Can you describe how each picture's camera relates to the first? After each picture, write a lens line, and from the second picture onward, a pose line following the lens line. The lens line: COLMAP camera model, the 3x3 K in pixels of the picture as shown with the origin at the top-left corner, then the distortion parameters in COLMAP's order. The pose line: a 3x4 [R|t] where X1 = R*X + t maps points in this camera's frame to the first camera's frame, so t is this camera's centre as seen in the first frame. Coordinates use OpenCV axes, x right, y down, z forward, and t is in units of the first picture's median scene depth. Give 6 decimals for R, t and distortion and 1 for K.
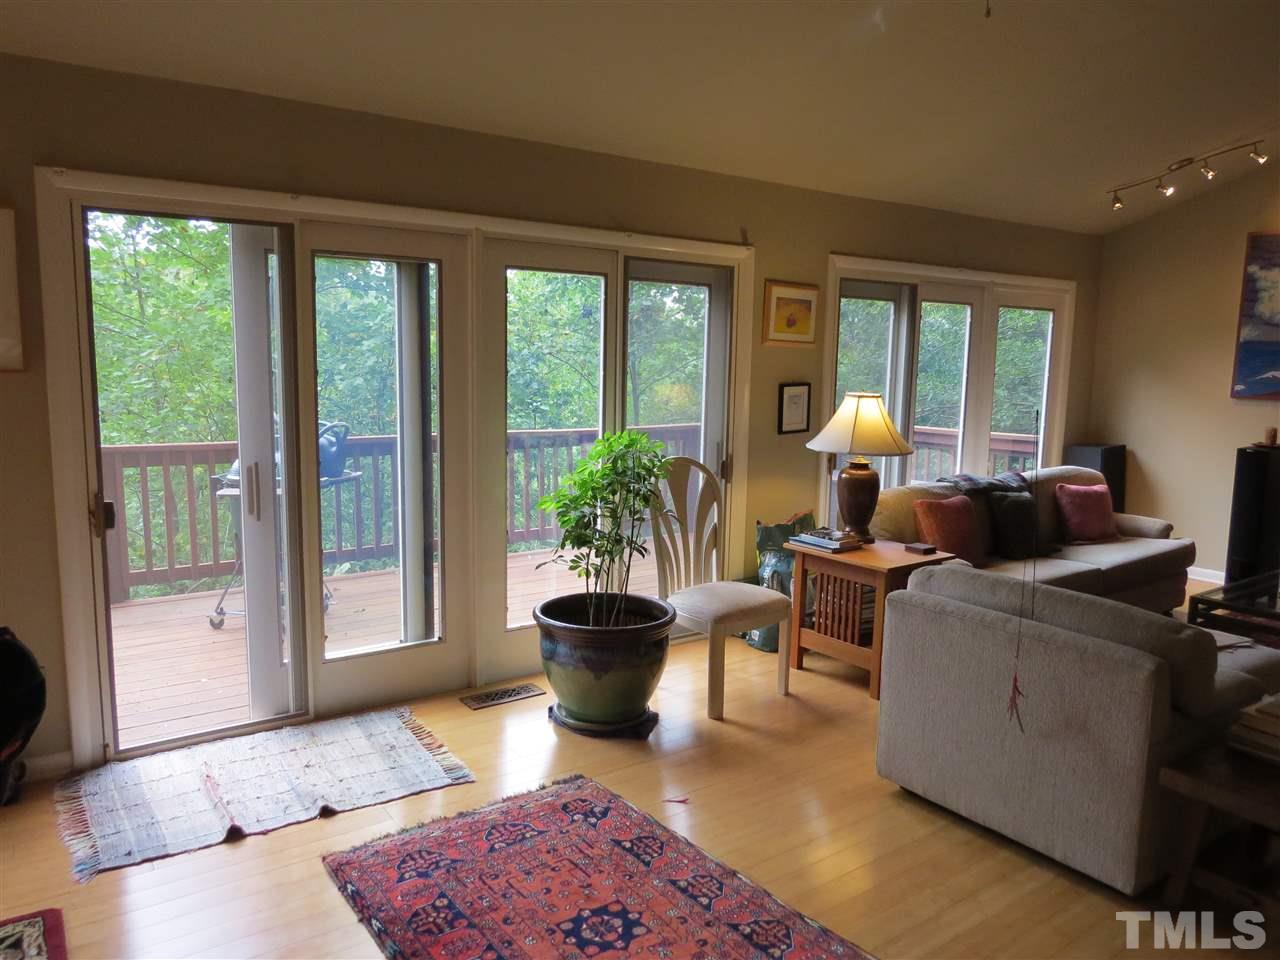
lens RADIAL K [[917.8, 0, 641.5], [0, 917.8, 485.8], [0, 0, 1]] dist [-0.022393, 0.010650]
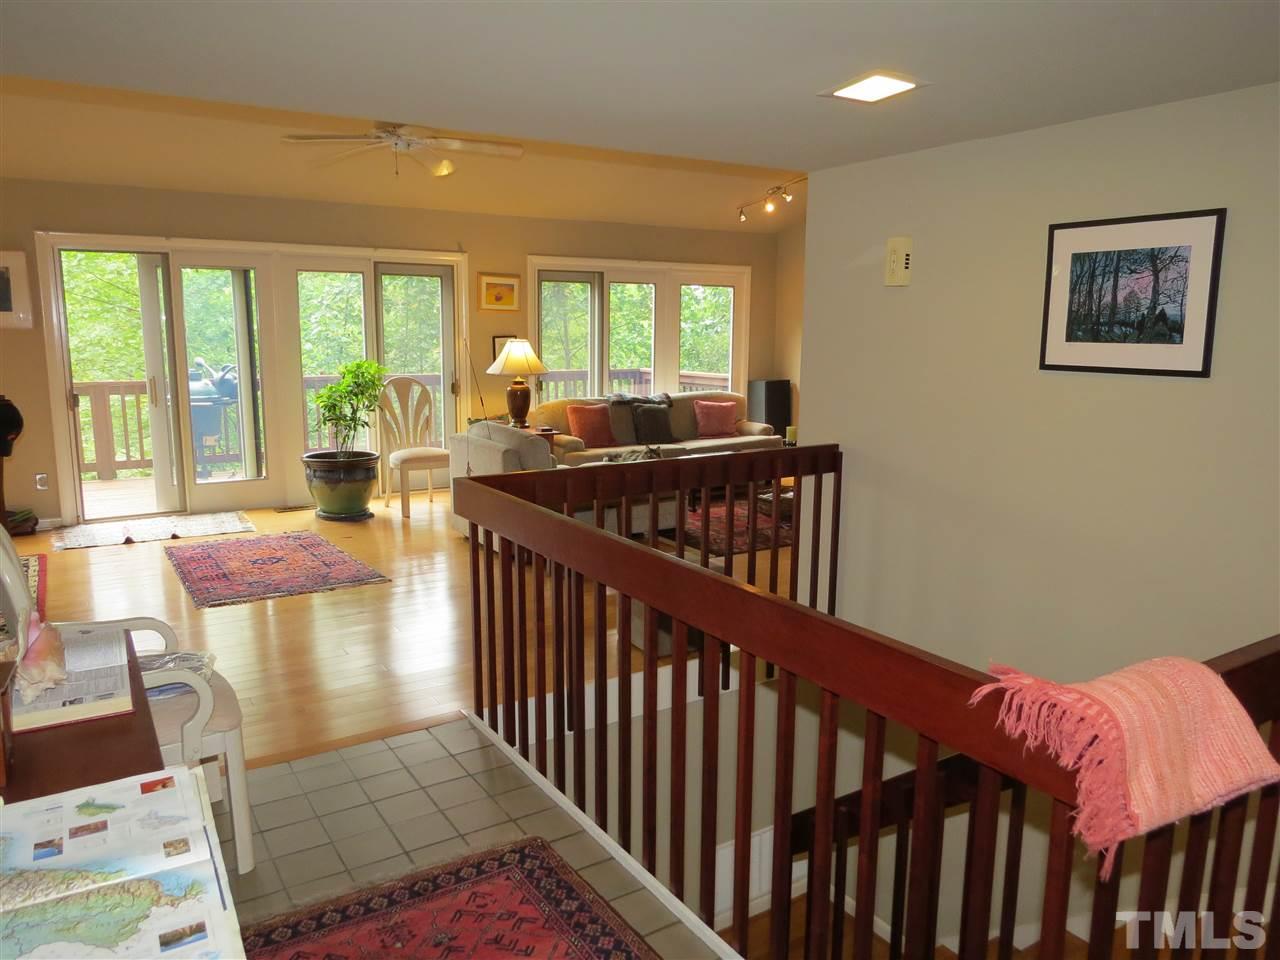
lens RADIAL K [[917.8, 0, 647.1], [0, 917.8, 485.3], [0, 0, 1]] dist [-0.022393, 0.010650]
pose [[0.998865, -0.001552, -0.047599, 0.518173], [0.002932, 0.999577, 0.028941, 0.110869], [0.047534, -0.029047, 0.998447, -0.643604]]
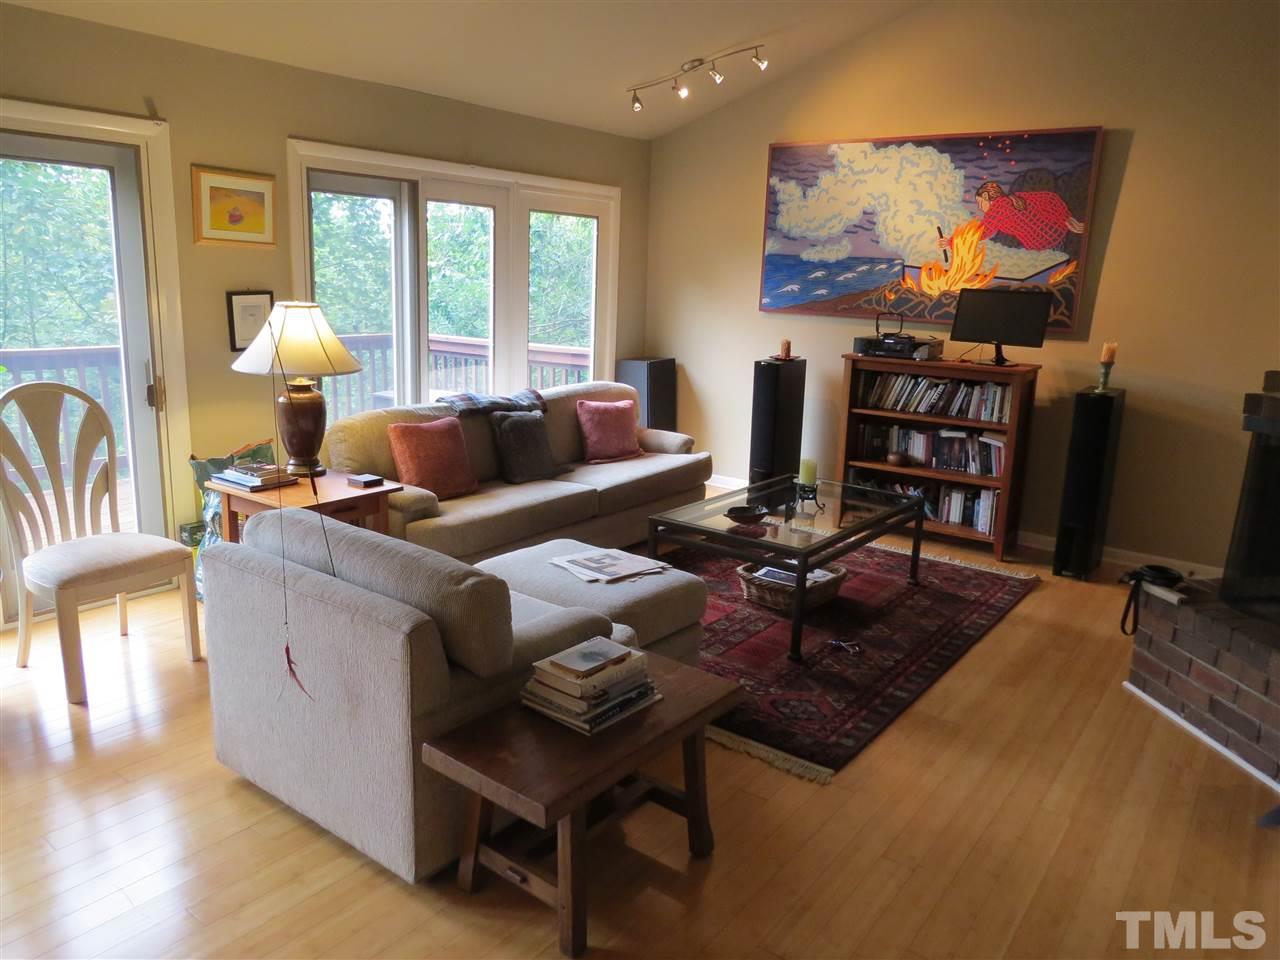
lens RADIAL K [[917.8, 0, 638.0], [0, 917.8, 485.2], [0, 0, 1]] dist [-0.022393, 0.010650]
pose [[0.953663, -0.051101, 0.296504, 0.261594], [0.023690, 0.995165, 0.095314, -0.004963], [-0.299942, -0.083874, 0.950263, 0.070444]]
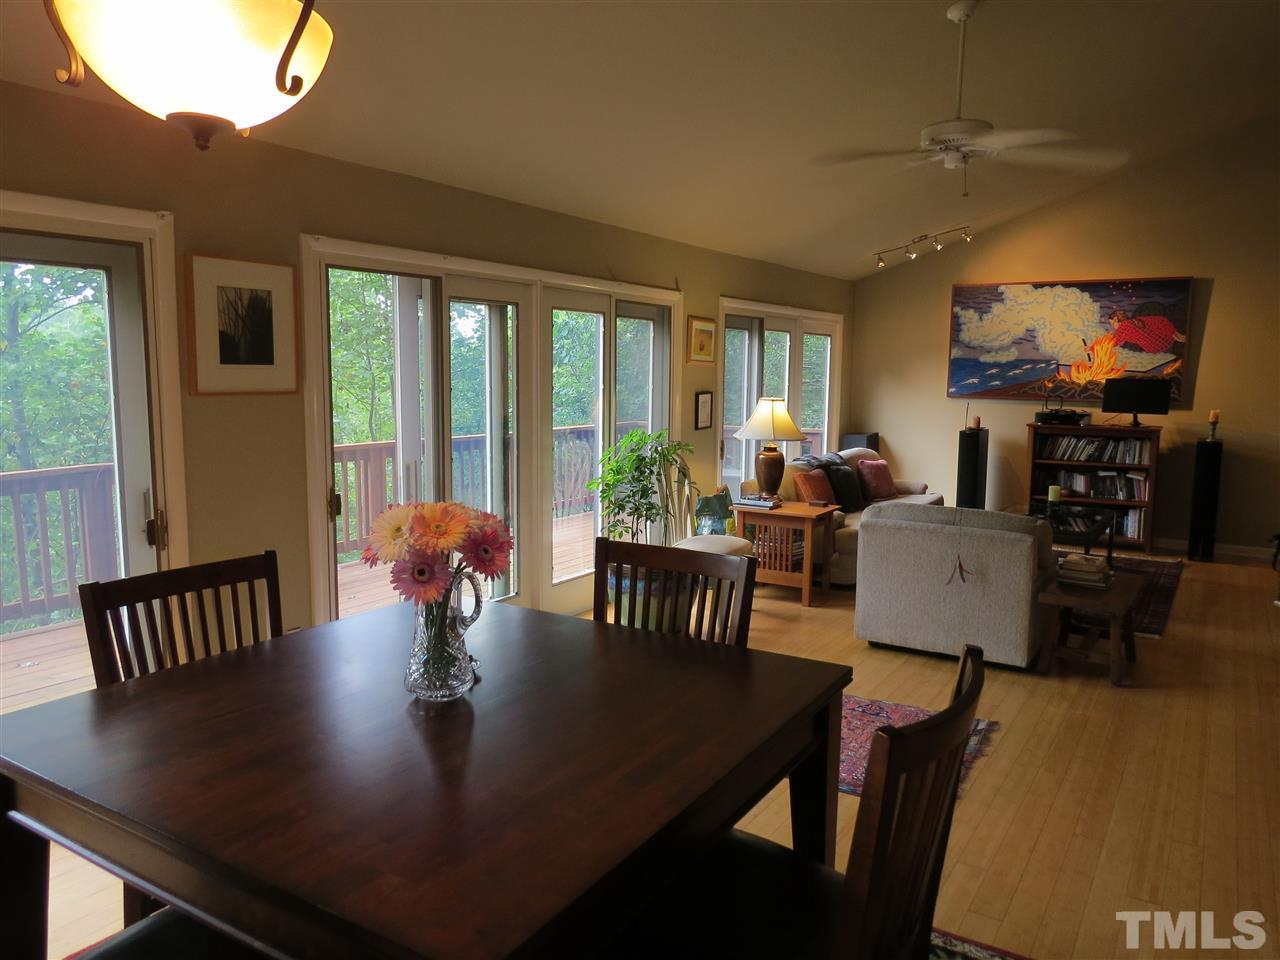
lens RADIAL K [[917.8, 0, 643.8], [0, 917.8, 483.6], [0, 0, 1]] dist [-0.022393, 0.010650]
pose [[0.930668, -0.052911, 0.362020, -0.428609], [0.057738, 0.998329, -0.002518, 0.021575], [-0.361281, 0.023245, 0.932167, -0.231532]]
